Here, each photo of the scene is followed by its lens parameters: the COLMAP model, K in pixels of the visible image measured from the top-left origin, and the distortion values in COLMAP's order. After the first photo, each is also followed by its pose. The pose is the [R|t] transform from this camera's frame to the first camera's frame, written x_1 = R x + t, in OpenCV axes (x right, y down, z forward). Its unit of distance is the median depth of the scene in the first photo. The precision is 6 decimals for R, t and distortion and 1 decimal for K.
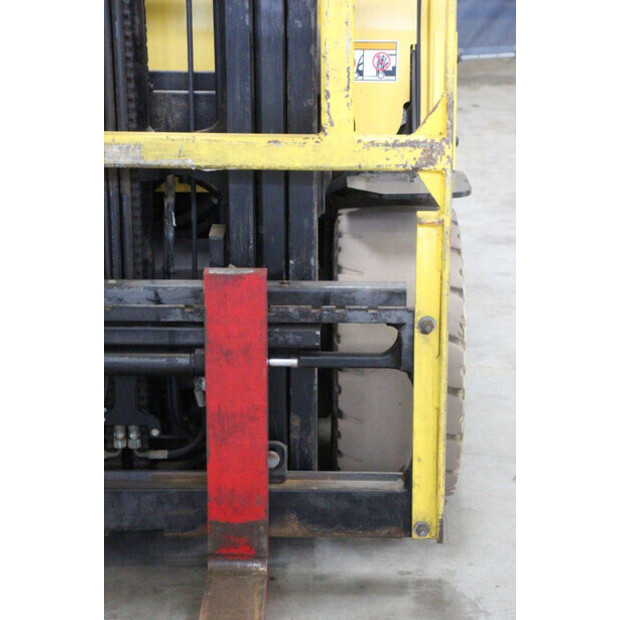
lens RADIAL K [[1459.7, 0, 306.0], [0, 1459.7, 313.8], [0, 0, 1]] dist [0.431518, 0.000000]
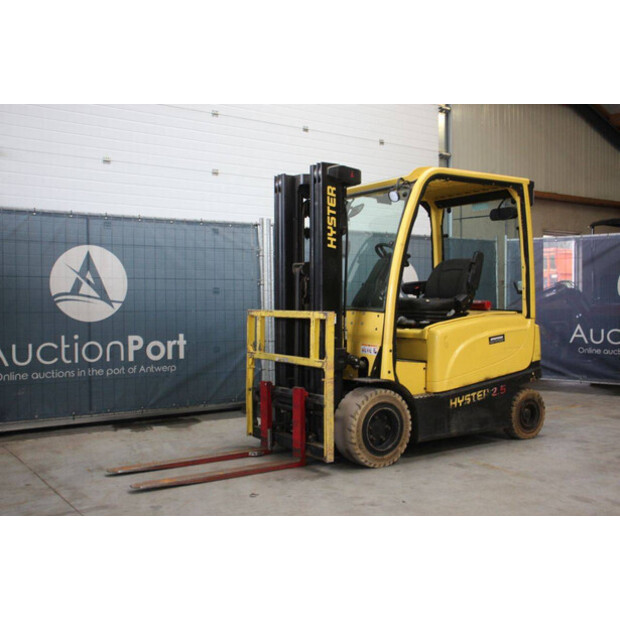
lens RADIAL K [[673.2, 0, 315.8], [0, 673.2, 314.6], [0, 0, 1]] dist [-0.024440, 0.000000]
pose [[0.585458, 0.014957, -0.810565, 1.573406], [-0.240658, 0.957968, -0.156147, 0.062748], [0.774159, 0.286486, 0.564450, -0.173096]]
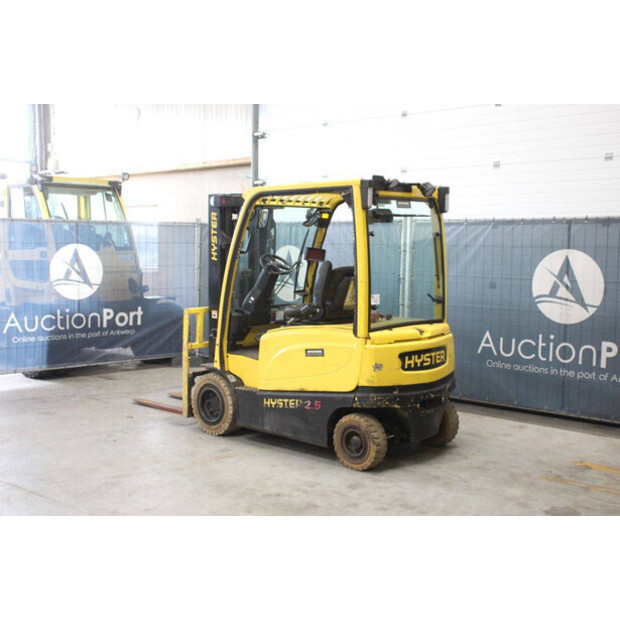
lens RADIAL K [[803.7, 0, 297.7], [0, 803.7, 301.5], [0, 0, 1]] dist [0.017704, 0.000000]
pose [[-0.657199, 0.054456, -0.751747, 2.098796], [-0.232344, 0.934177, 0.270793, -1.193724], [0.717012, 0.352629, -0.601288, 3.029702]]
